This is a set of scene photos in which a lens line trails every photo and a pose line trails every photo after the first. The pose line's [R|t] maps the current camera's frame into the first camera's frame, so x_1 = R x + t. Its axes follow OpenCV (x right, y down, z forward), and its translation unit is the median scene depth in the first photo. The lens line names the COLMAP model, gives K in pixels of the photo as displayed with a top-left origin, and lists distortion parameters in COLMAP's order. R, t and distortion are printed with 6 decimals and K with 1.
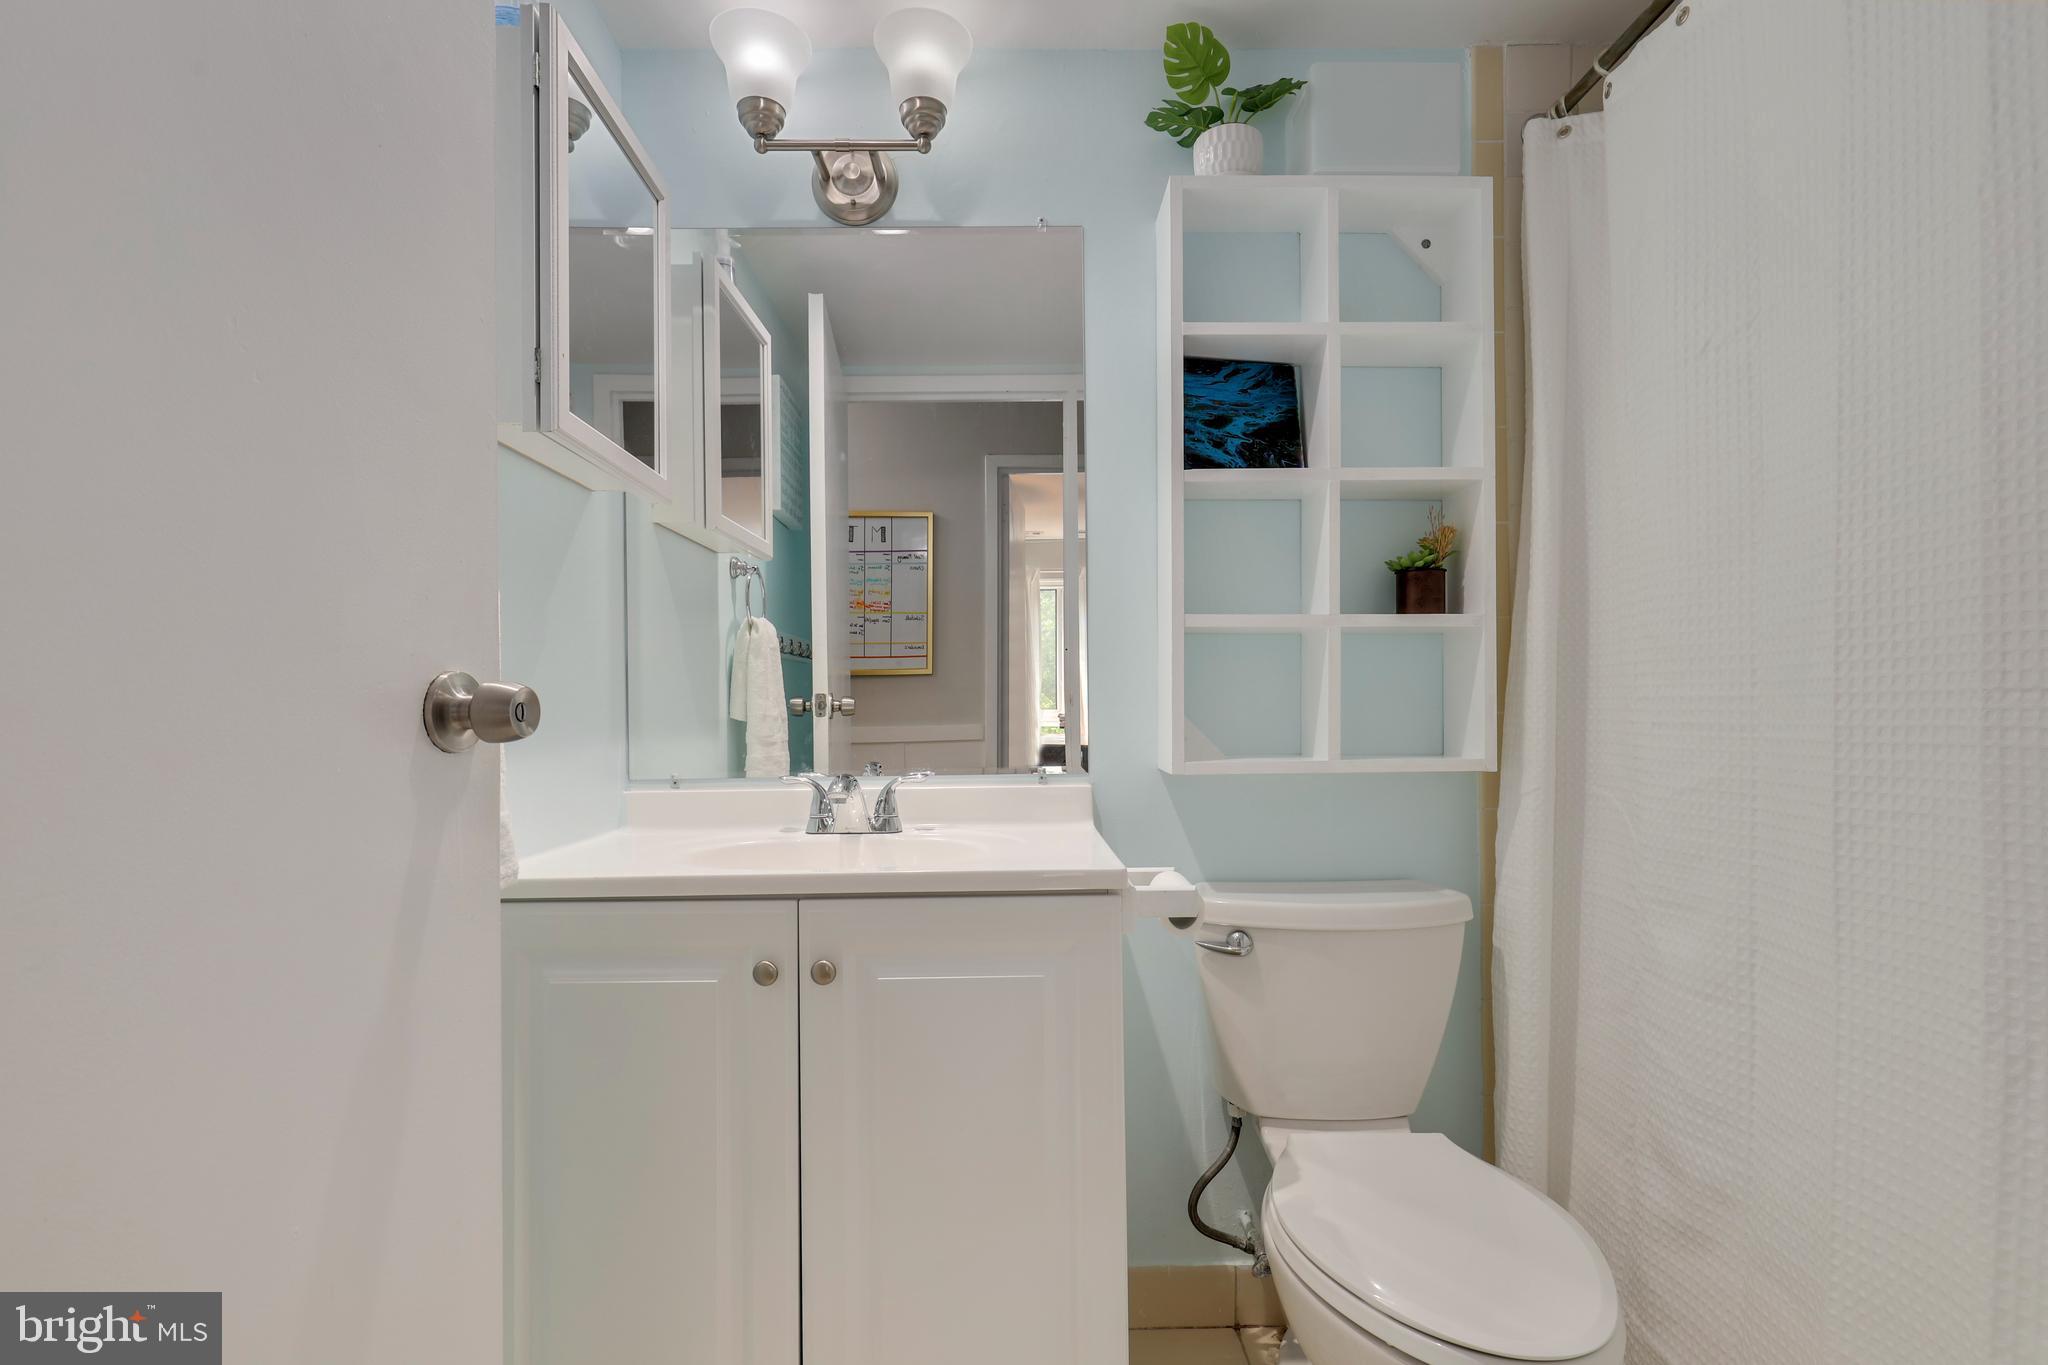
lens RADIAL K [[950.1, 0, 1023.0], [0, 950.1, 692.0], [0, 0, 1]] dist [-0.002073, -0.000680]
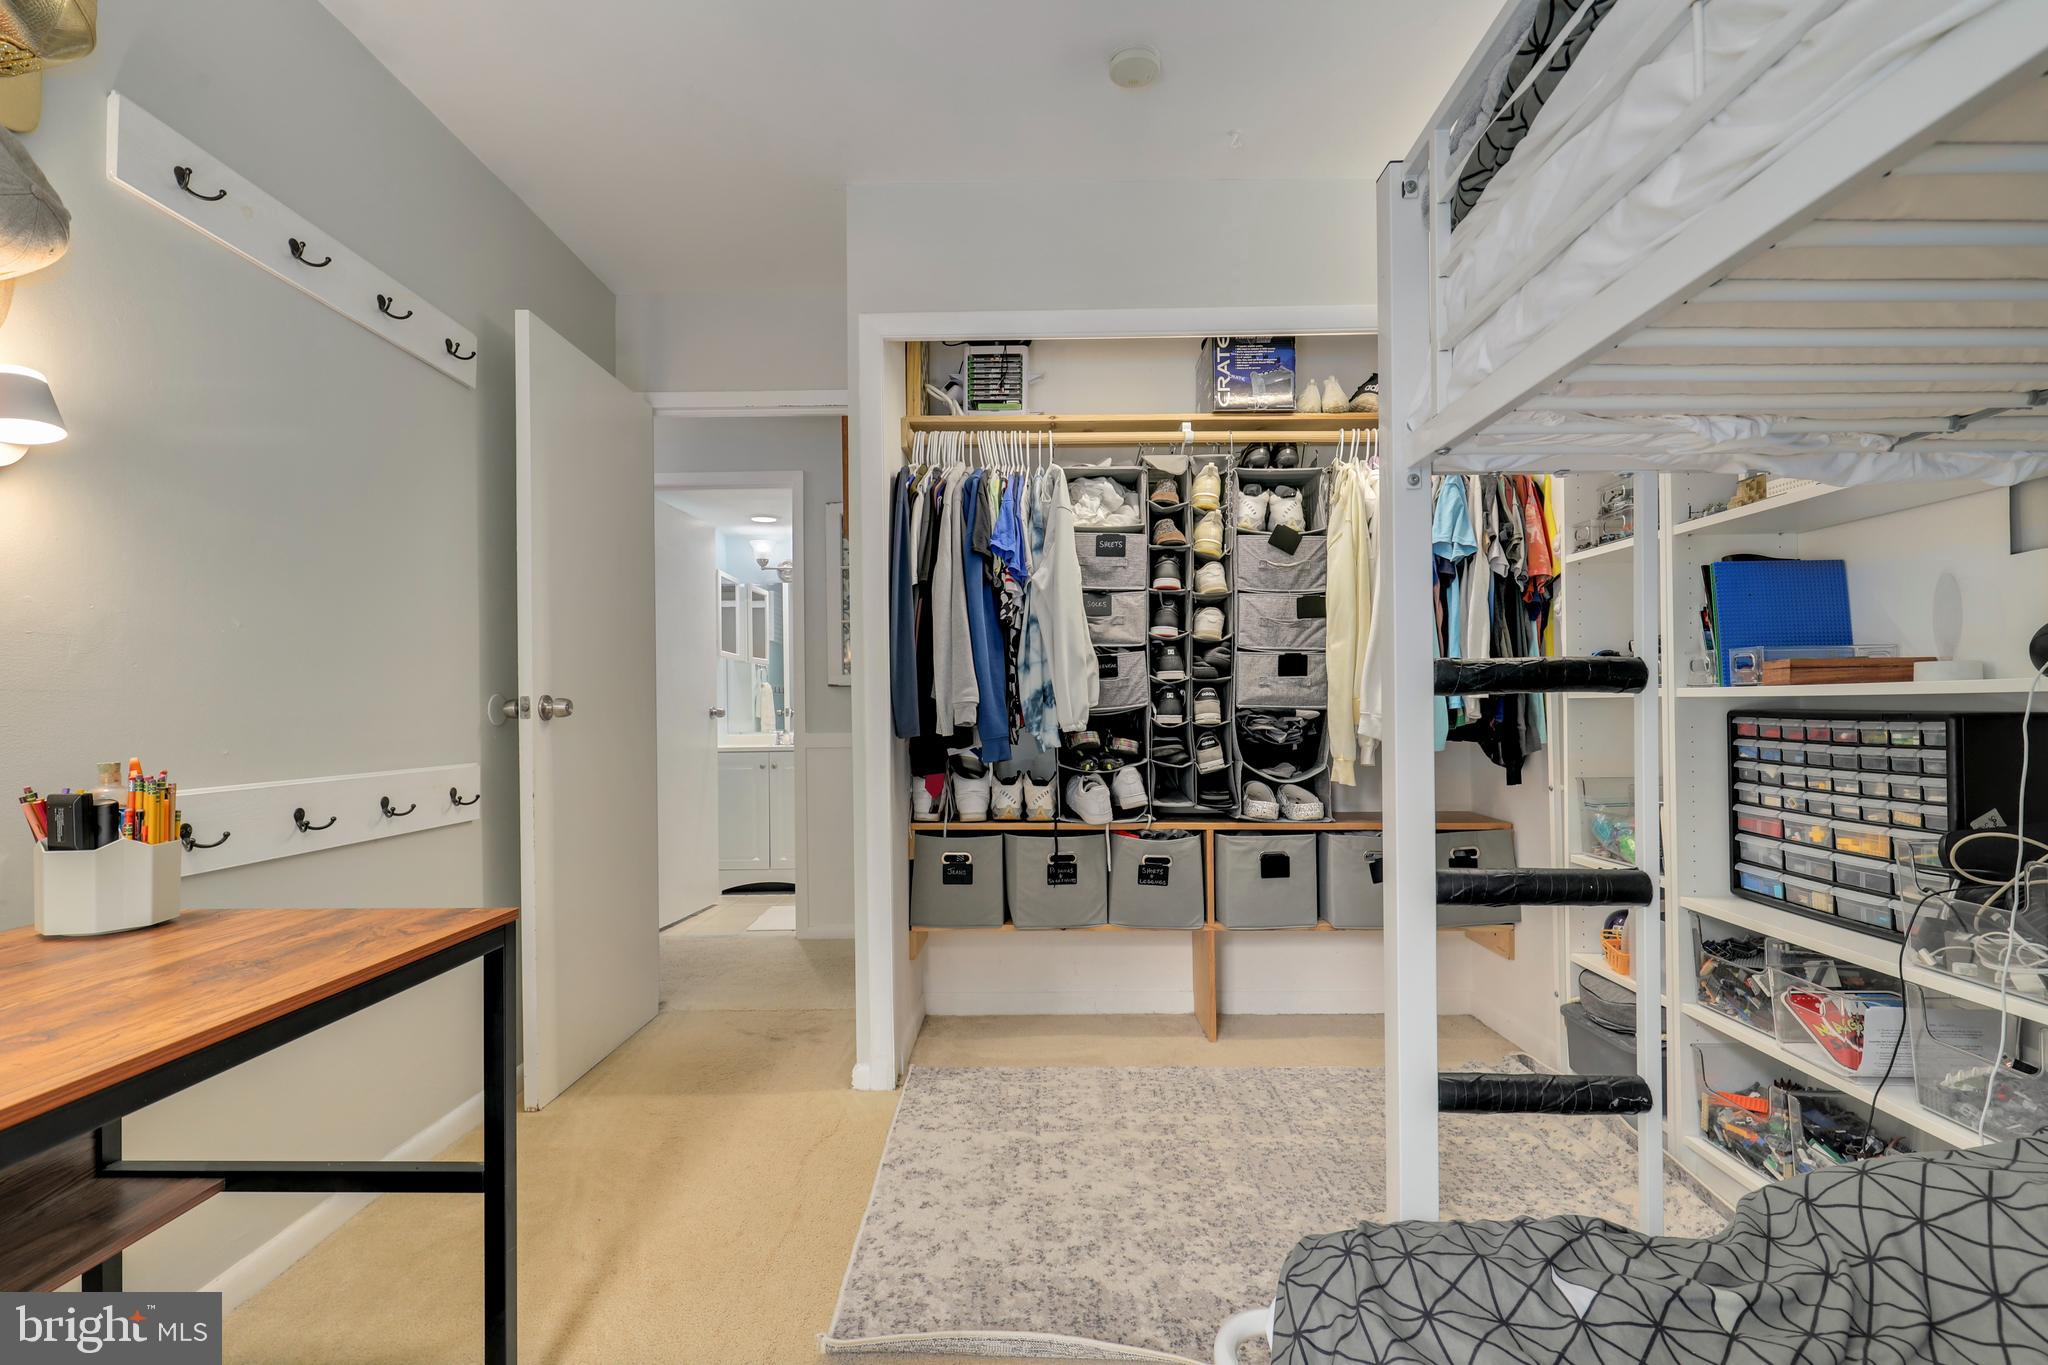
lens RADIAL K [[950.1, 0, 1026.3], [0, 950.1, 693.4], [0, 0, 1]] dist [-0.002073, -0.000680]
pose [[0.999692, -0.002518, -0.024694, 0.618028], [0.002453, 0.999993, -0.002666, -0.032718], [0.024701, 0.002605, 0.999691, -1.972968]]
